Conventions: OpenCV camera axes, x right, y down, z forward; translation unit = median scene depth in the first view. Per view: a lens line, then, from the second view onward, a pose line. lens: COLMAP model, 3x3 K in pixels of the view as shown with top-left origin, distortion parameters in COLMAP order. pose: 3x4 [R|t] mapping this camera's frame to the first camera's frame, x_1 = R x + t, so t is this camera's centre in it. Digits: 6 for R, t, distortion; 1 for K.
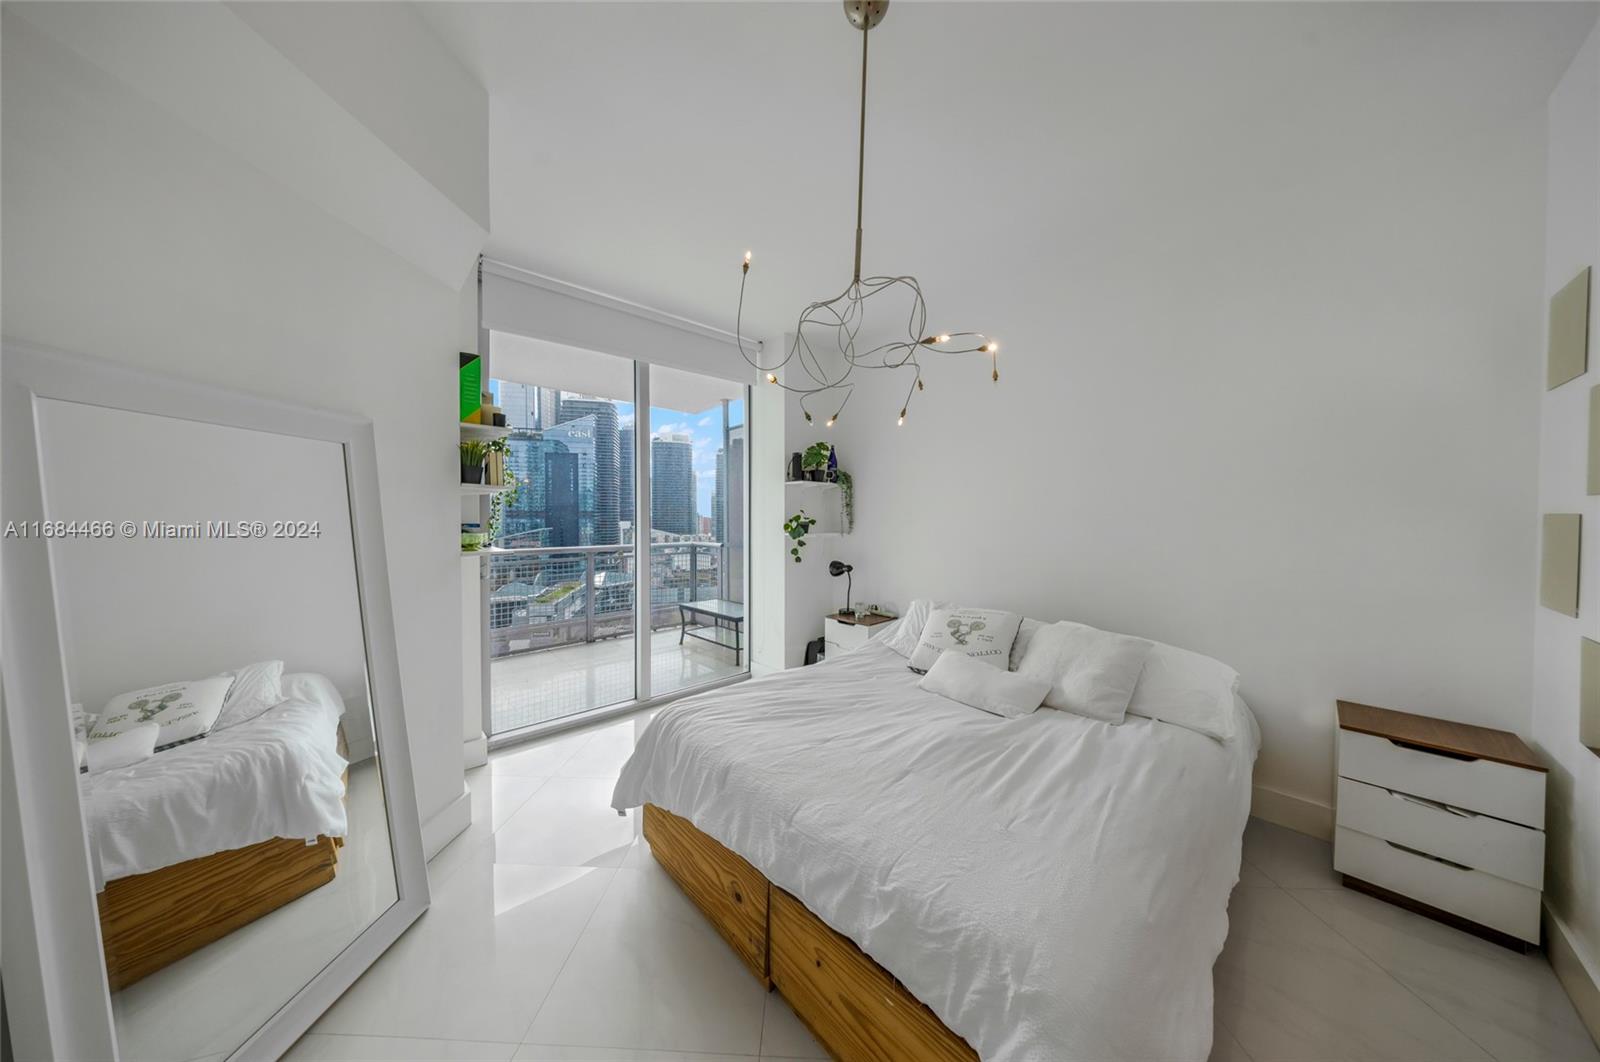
lens RADIAL K [[476.1, 0, 793.3], [0, 476.1, 525.1], [0, 0, 1]] dist [-0.004882, 0.000226]
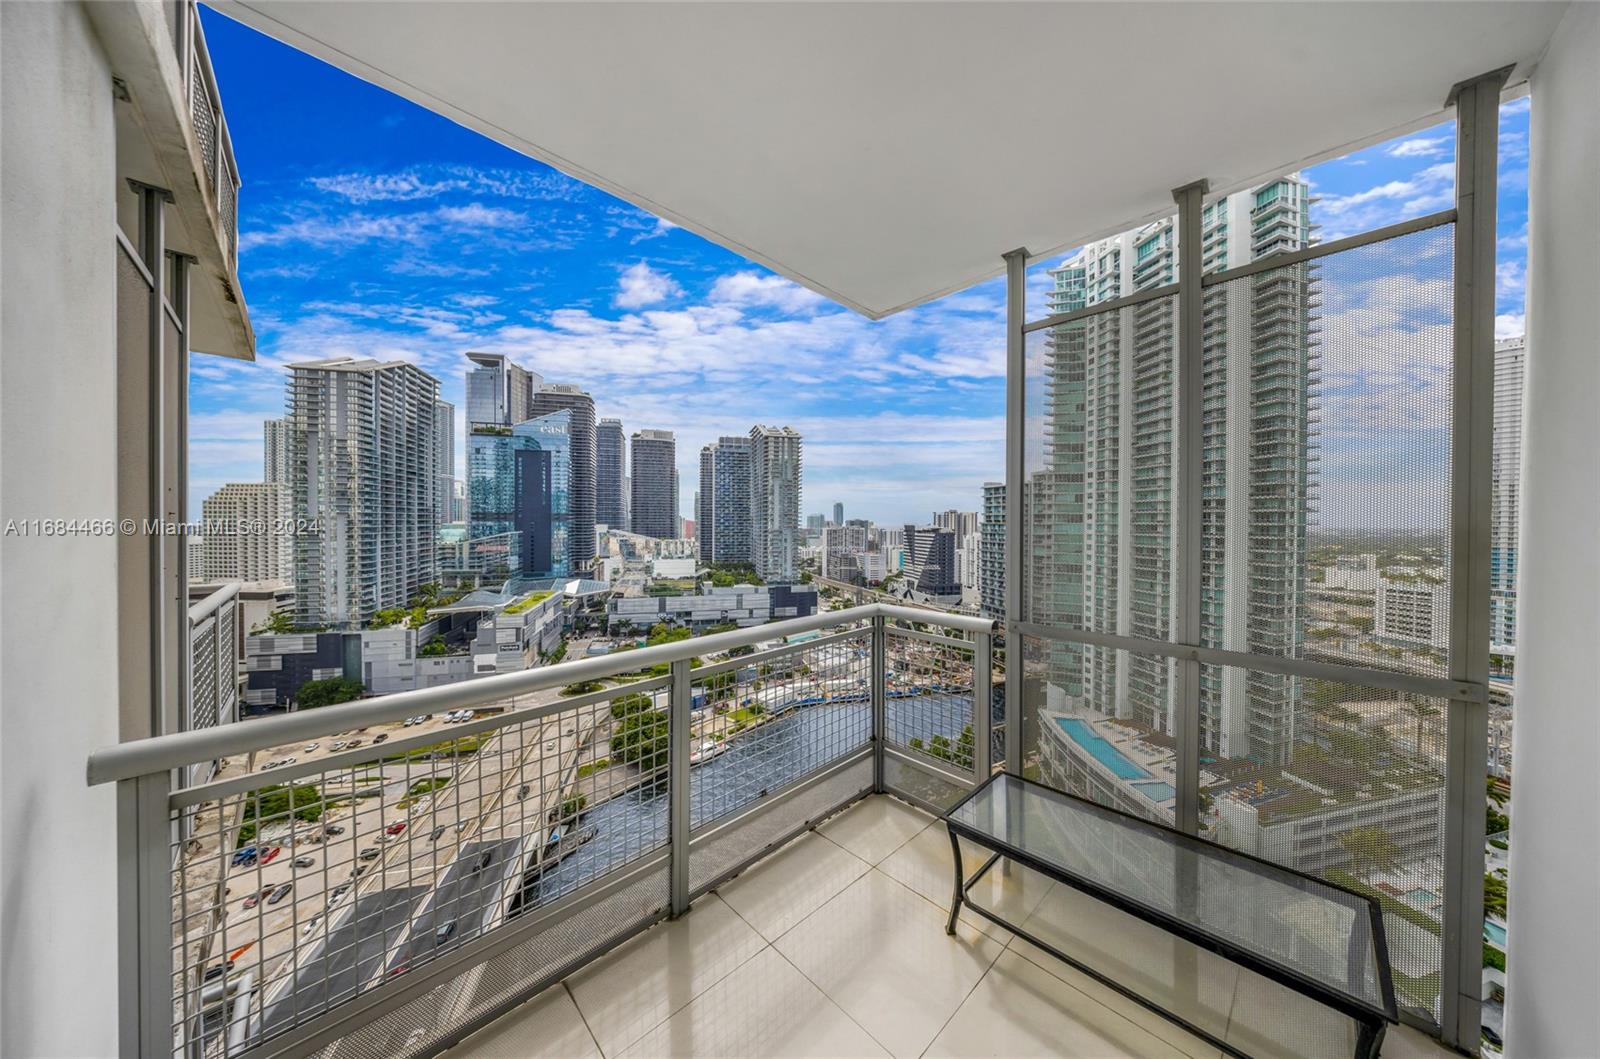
lens RADIAL K [[504.2, 0, 802.0], [0, 504.2, 526.3], [0, 0, 1]] dist [-0.005056, -0.001578]
pose [[0.999258, 0.003684, 0.038349, -0.449846], [-0.003470, 0.999978, -0.005631, -0.033889], [-0.038369, 0.005494, 0.999249, 0.820983]]
